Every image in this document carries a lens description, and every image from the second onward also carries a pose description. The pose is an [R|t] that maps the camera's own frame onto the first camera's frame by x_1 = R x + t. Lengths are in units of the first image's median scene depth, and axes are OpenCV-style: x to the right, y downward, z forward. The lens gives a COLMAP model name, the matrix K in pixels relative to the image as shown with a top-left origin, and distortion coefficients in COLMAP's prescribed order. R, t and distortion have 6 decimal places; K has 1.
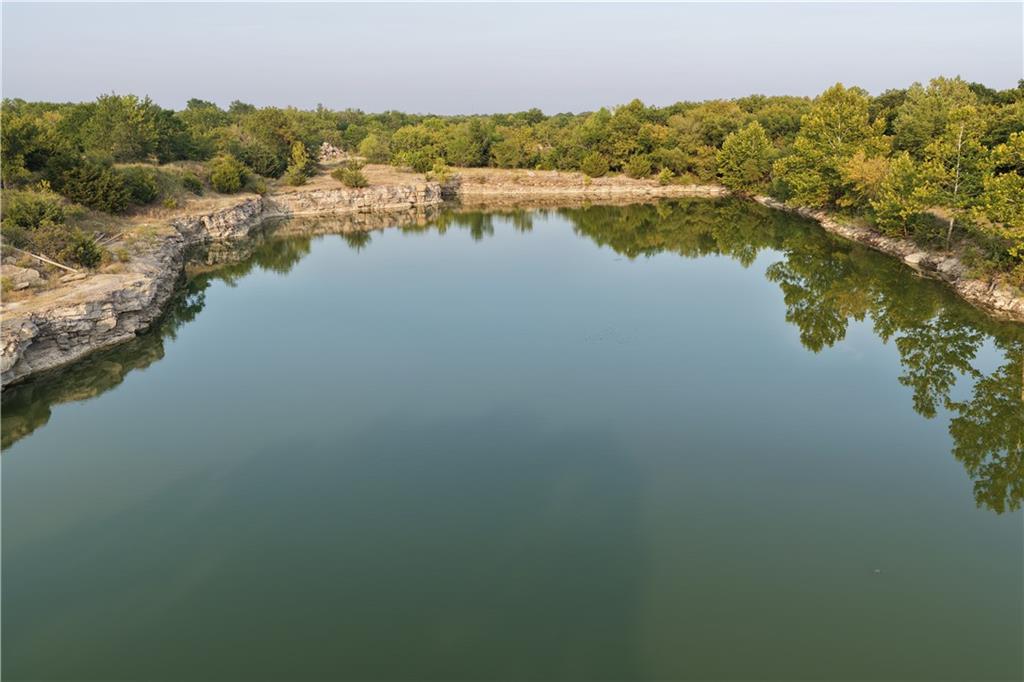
lens RADIAL K [[855.7, 0, 510.9], [0, 855.7, 343.7], [0, 0, 1]] dist [-0.012028, 0.041730]
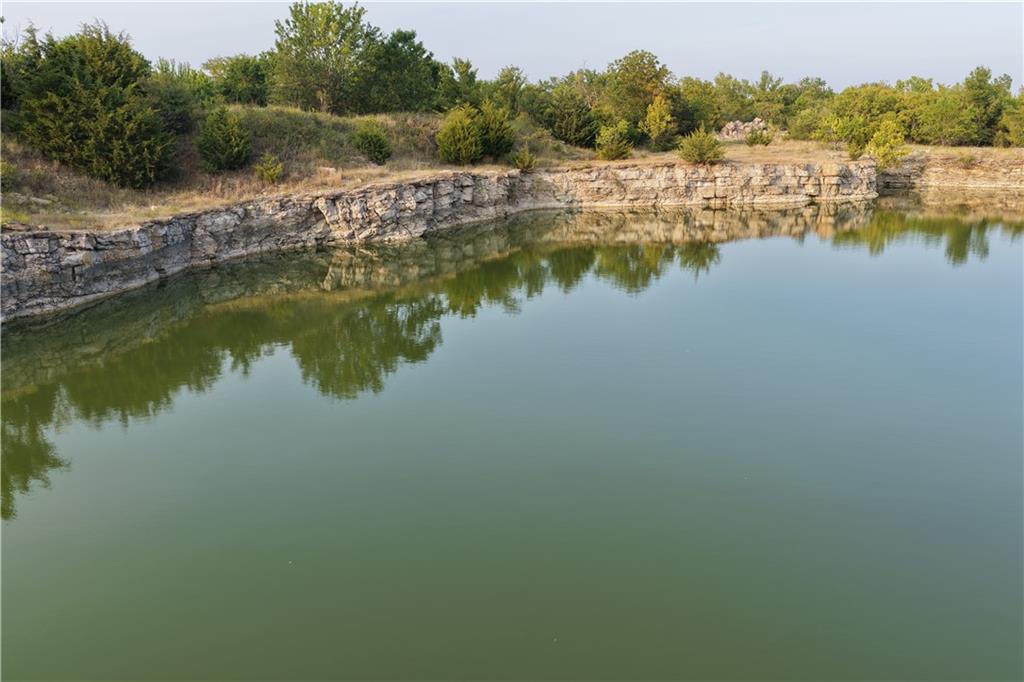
lens RADIAL K [[855.7, 0, 516.8], [0, 855.7, 343.2], [0, 0, 1]] dist [-0.012028, 0.041730]
pose [[0.854471, 0.123942, -0.504498, 0.013697], [-0.123204, 0.991765, 0.034979, -0.069066], [0.504678, 0.032268, 0.862704, 0.448633]]
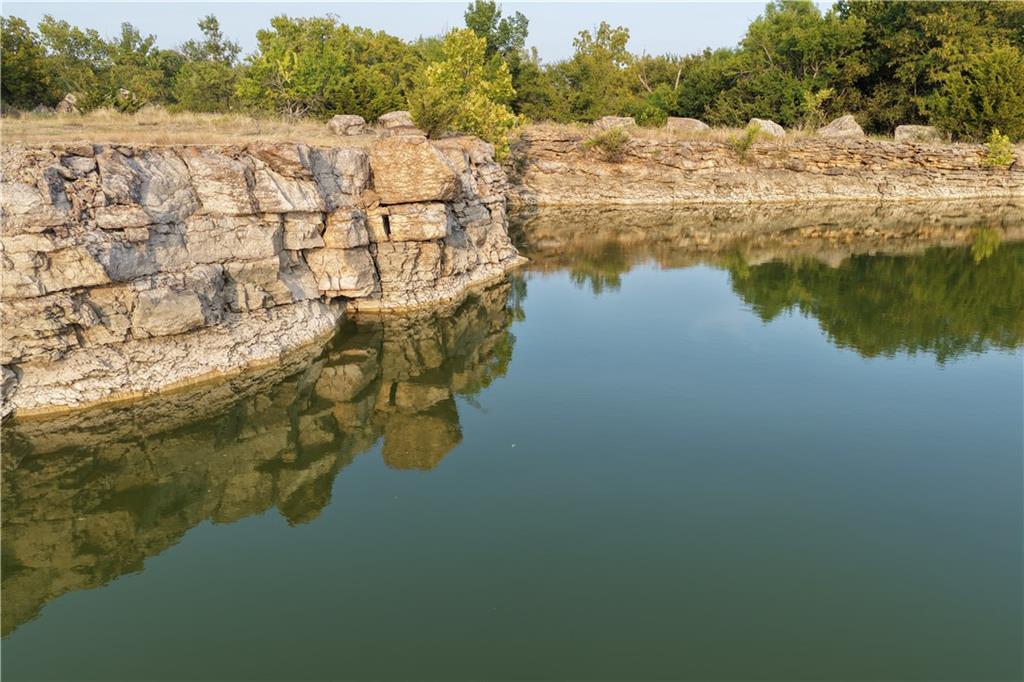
lens RADIAL K [[855.7, 0, 518.3], [0, 855.7, 341.6], [0, 0, 1]] dist [-0.012028, 0.041730]
pose [[0.992447, -0.025095, 0.120079, -0.111110], [0.025206, 0.999682, 0.000593, -0.166598], [-0.120056, 0.002438, 0.992764, 0.925459]]
